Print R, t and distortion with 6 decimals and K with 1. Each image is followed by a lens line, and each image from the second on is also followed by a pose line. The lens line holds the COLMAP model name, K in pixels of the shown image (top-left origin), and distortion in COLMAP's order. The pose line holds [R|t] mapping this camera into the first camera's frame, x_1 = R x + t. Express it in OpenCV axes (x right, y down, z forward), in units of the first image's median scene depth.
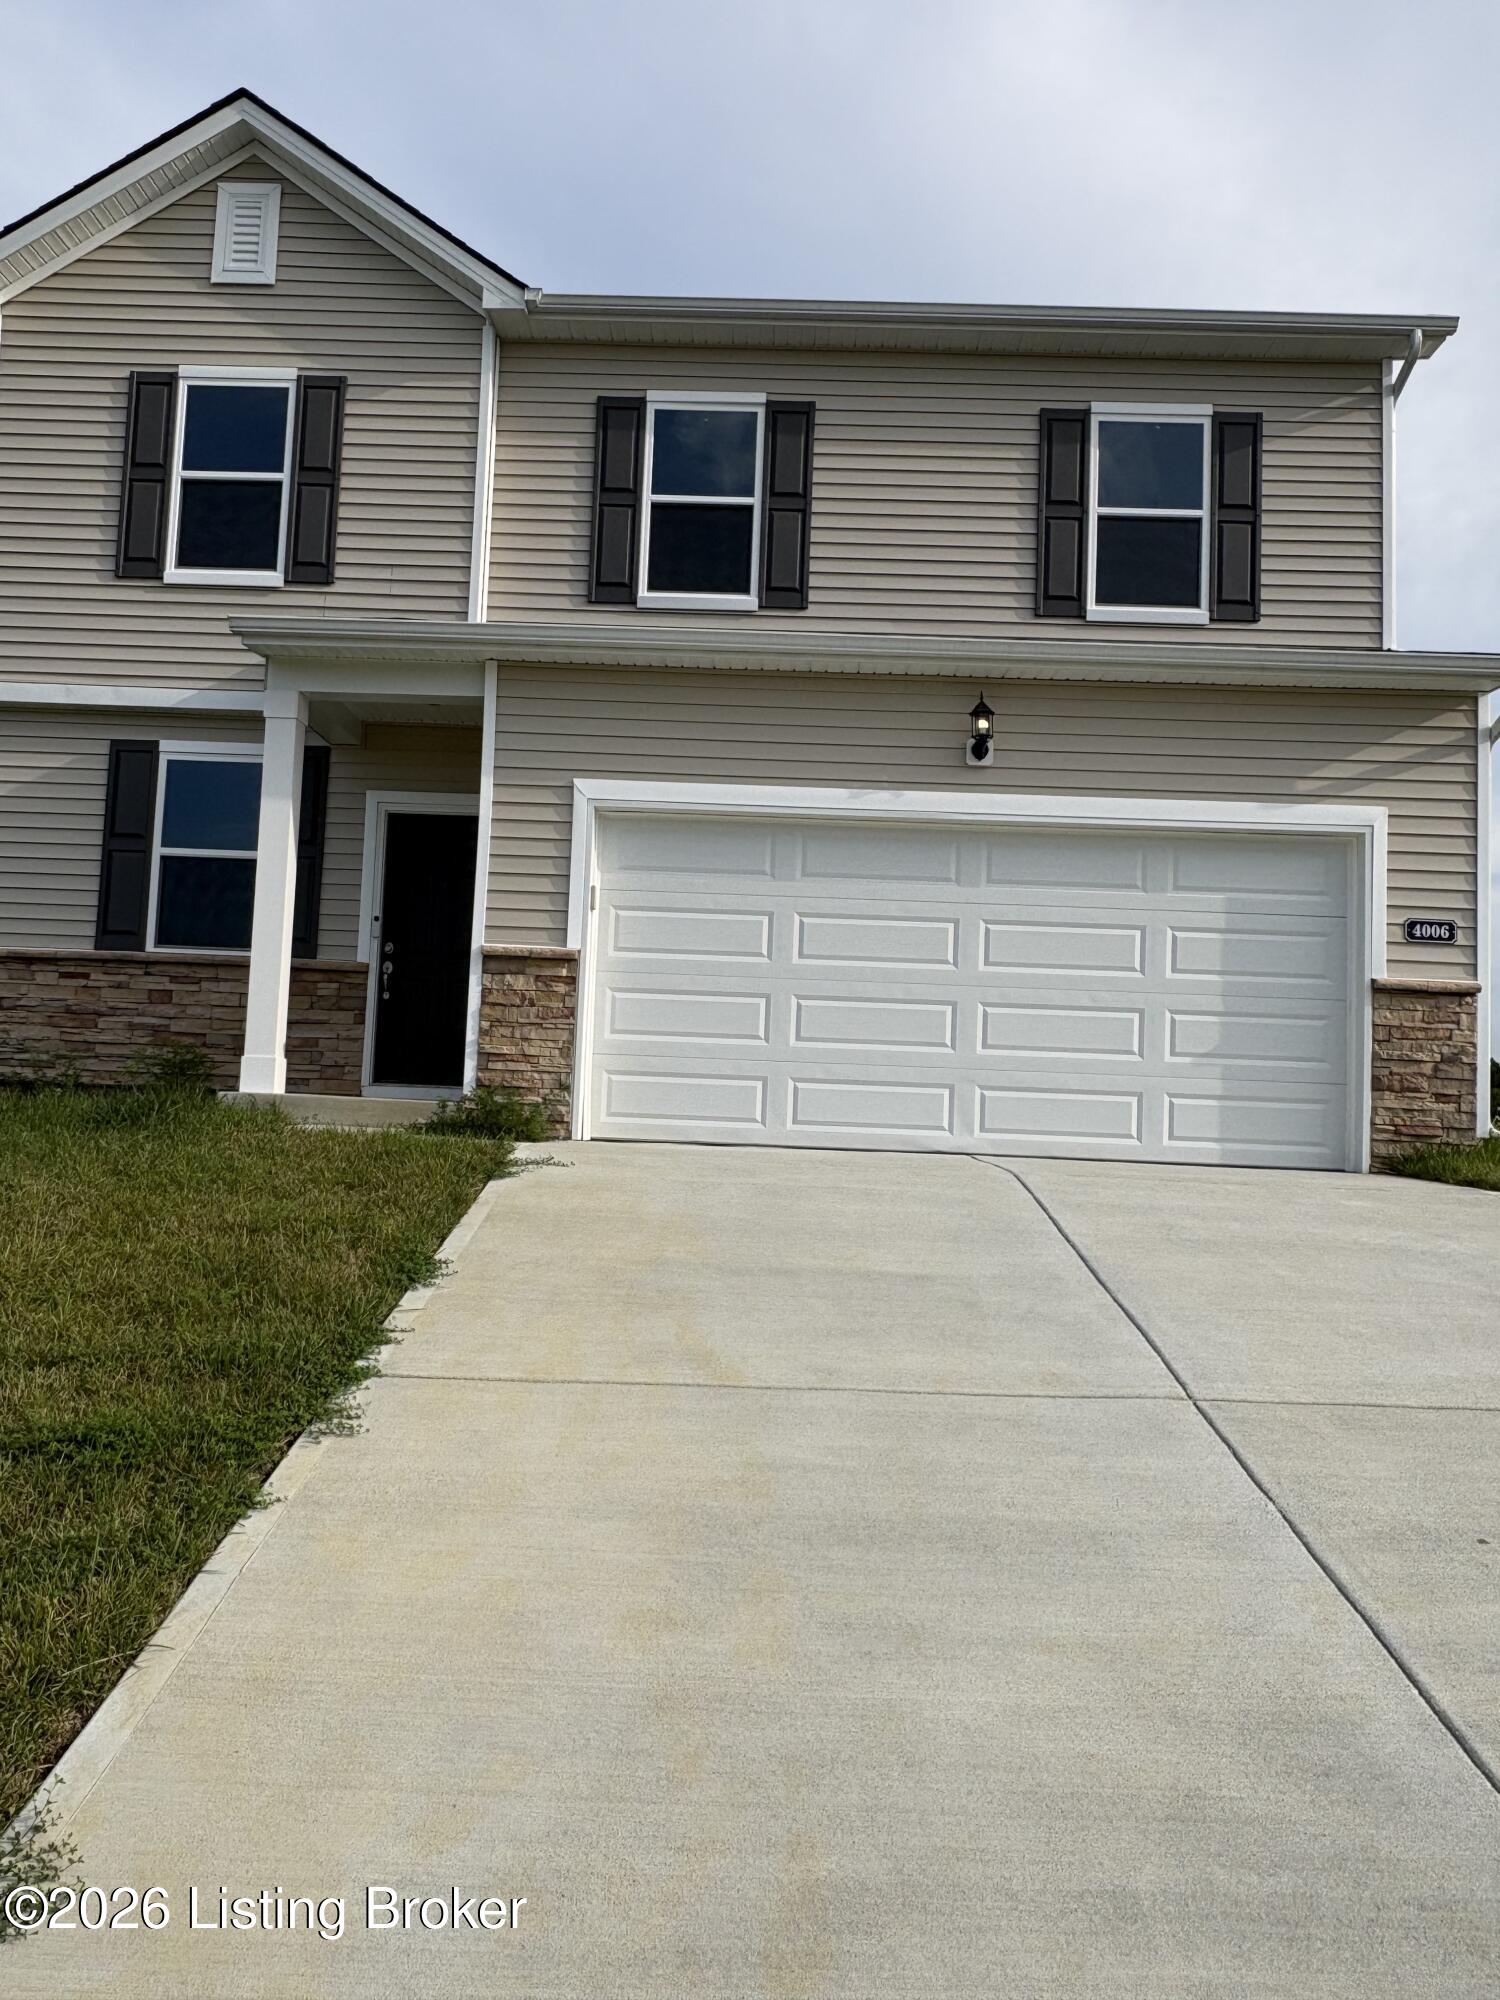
lens RADIAL K [[1488.0, 0, 750.0], [0, 1488.0, 1000.0], [0, 0, 1]] dist [-0.002681, 0.000736]
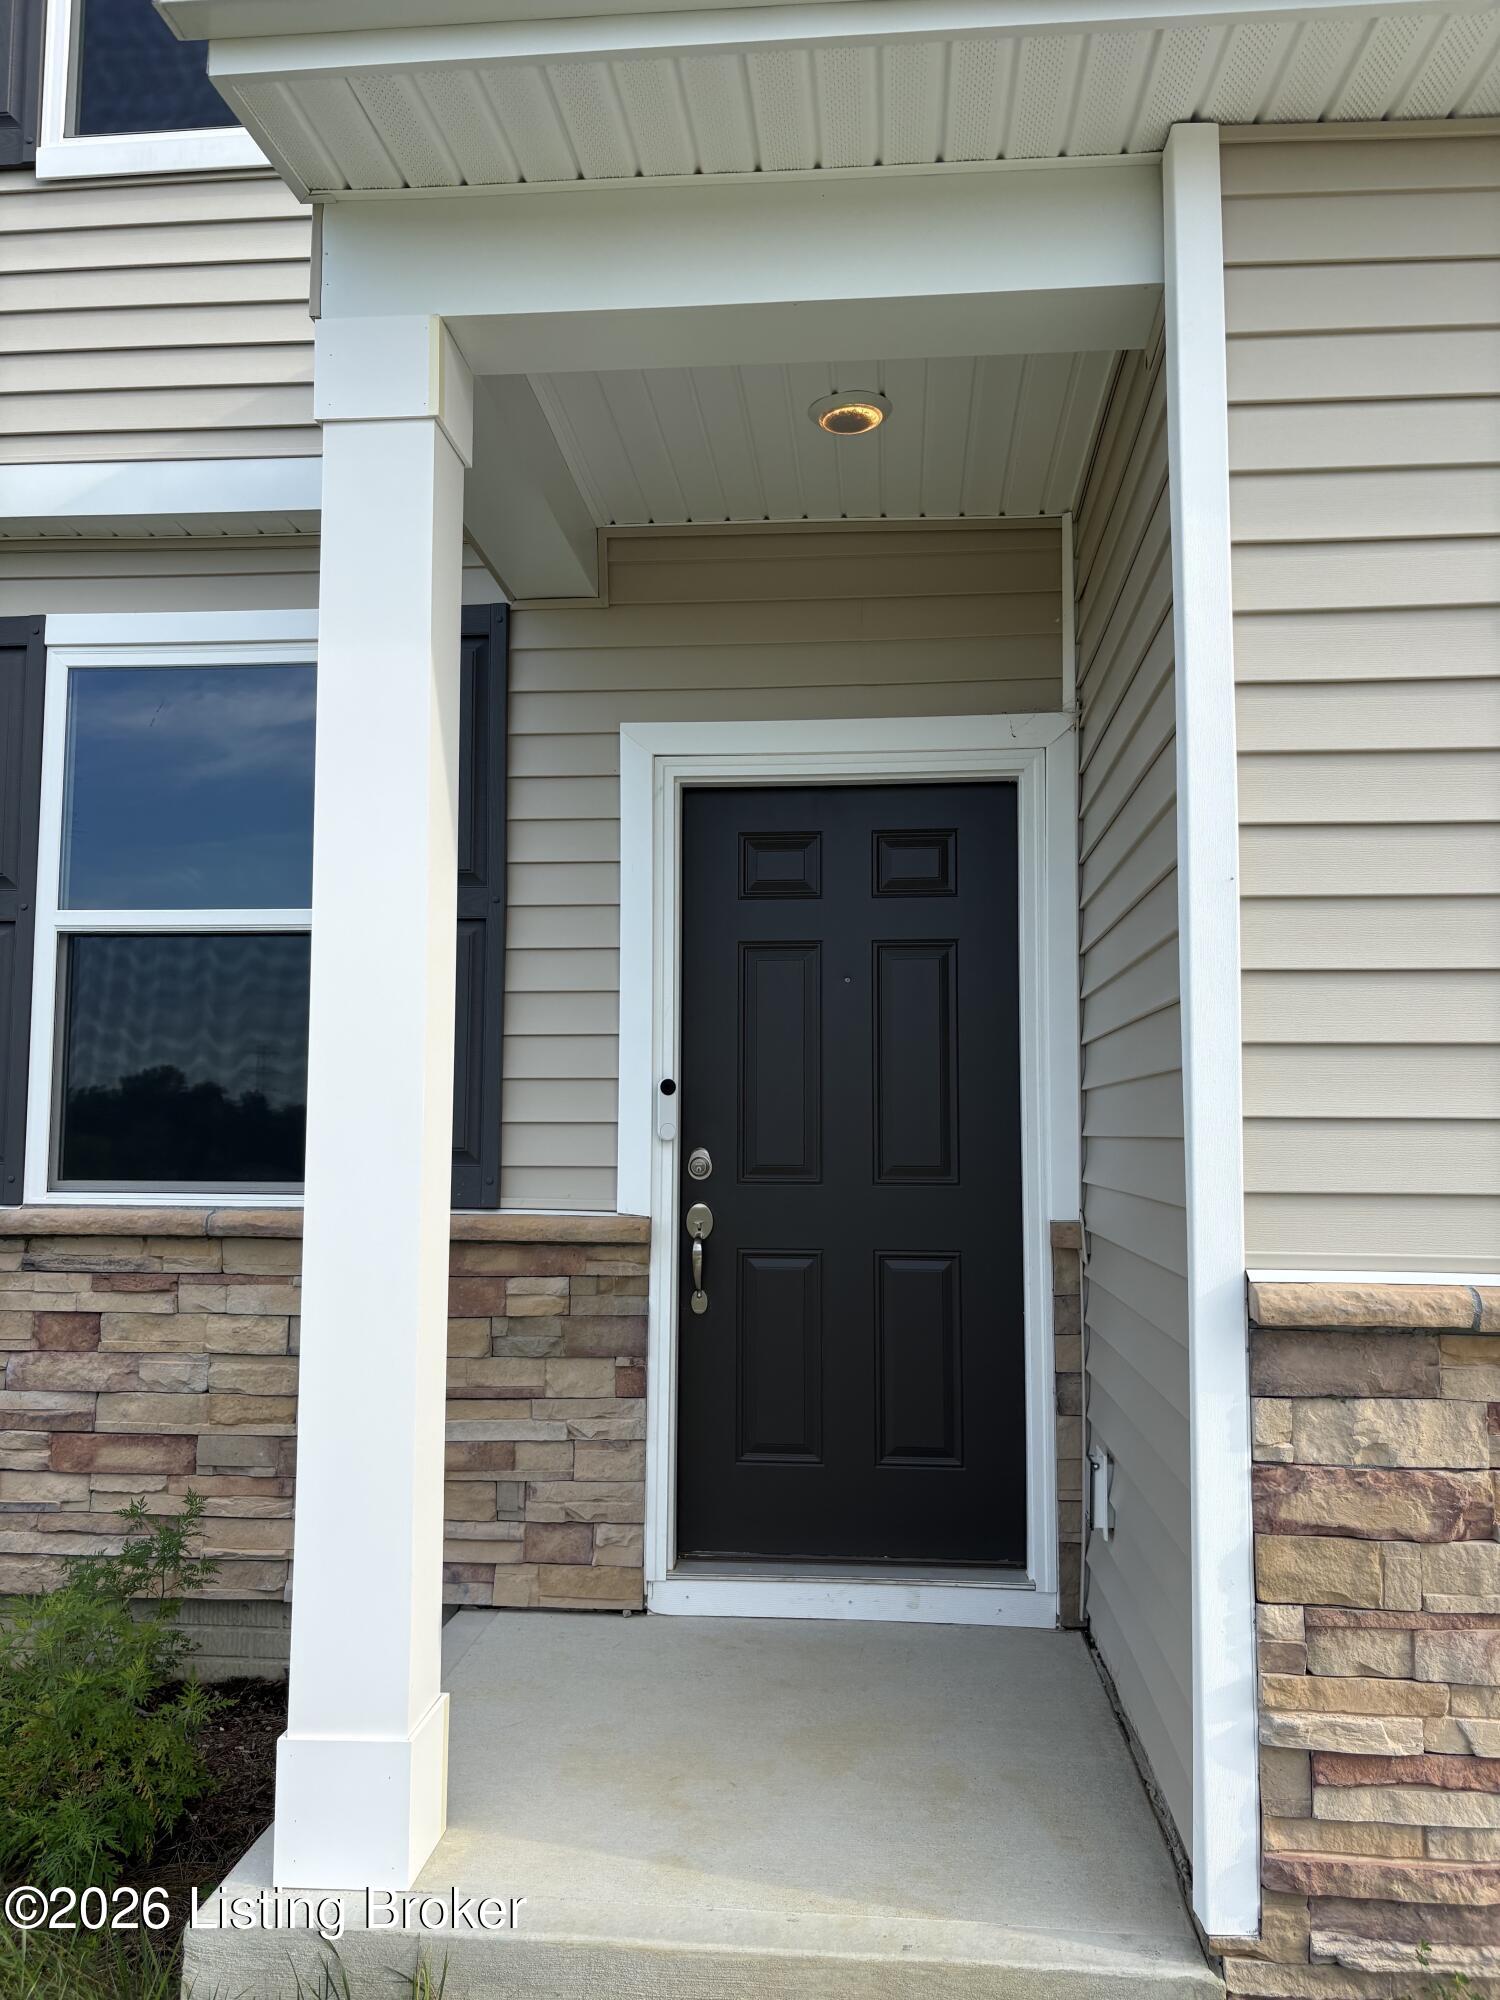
lens RADIAL K [[1524.9, 0, 750.0], [0, 1524.9, 1000.0], [0, 0, 1]] dist [0.033871, -0.003650]
pose [[0.997312, -0.040273, -0.061213, -0.209586], [0.039861, 0.999174, -0.007947, -0.071697], [0.061482, 0.005486, 0.998093, 0.646152]]
